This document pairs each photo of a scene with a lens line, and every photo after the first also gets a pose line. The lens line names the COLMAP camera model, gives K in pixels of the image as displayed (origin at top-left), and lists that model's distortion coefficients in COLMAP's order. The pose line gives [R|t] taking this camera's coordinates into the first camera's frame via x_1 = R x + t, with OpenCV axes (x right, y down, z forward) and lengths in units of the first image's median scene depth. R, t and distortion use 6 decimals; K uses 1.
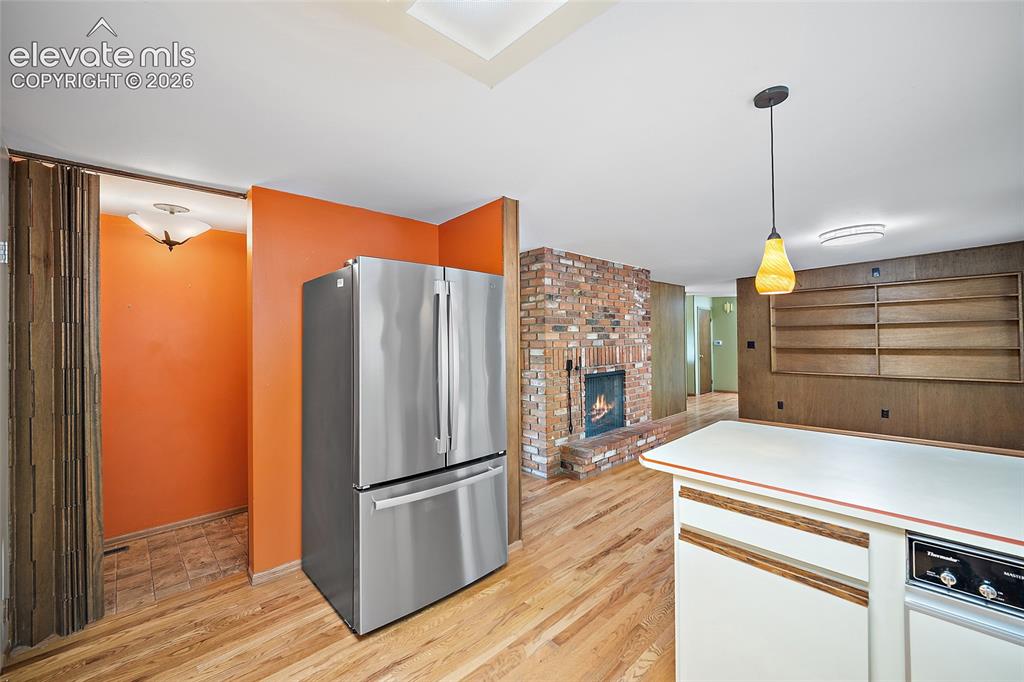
lens RADIAL K [[404.7, 0, 519.1], [0, 404.7, 339.3], [0, 0, 1]] dist [-0.002428, 0.000392]
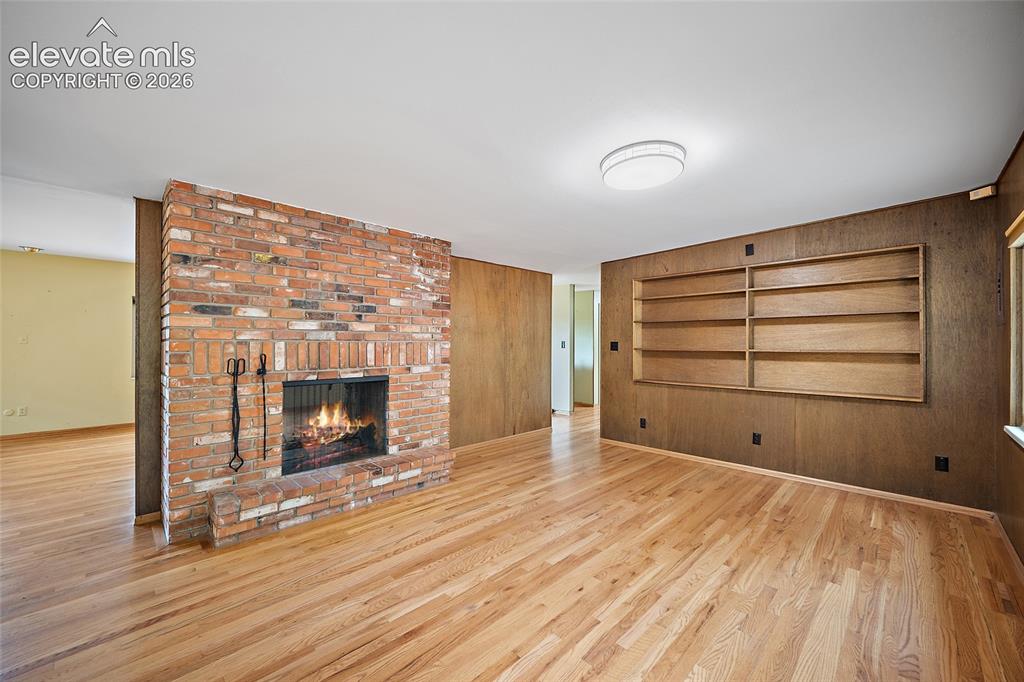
lens RADIAL K [[404.7, 0, 505.2], [0, 404.7, 345.3], [0, 0, 1]] dist [-0.002428, 0.000392]
pose [[0.999673, 0.015524, 0.020312, 0.464442], [-0.015615, 0.999869, 0.004357, 0.016444], [-0.020241, -0.004672, 0.999784, 0.287325]]
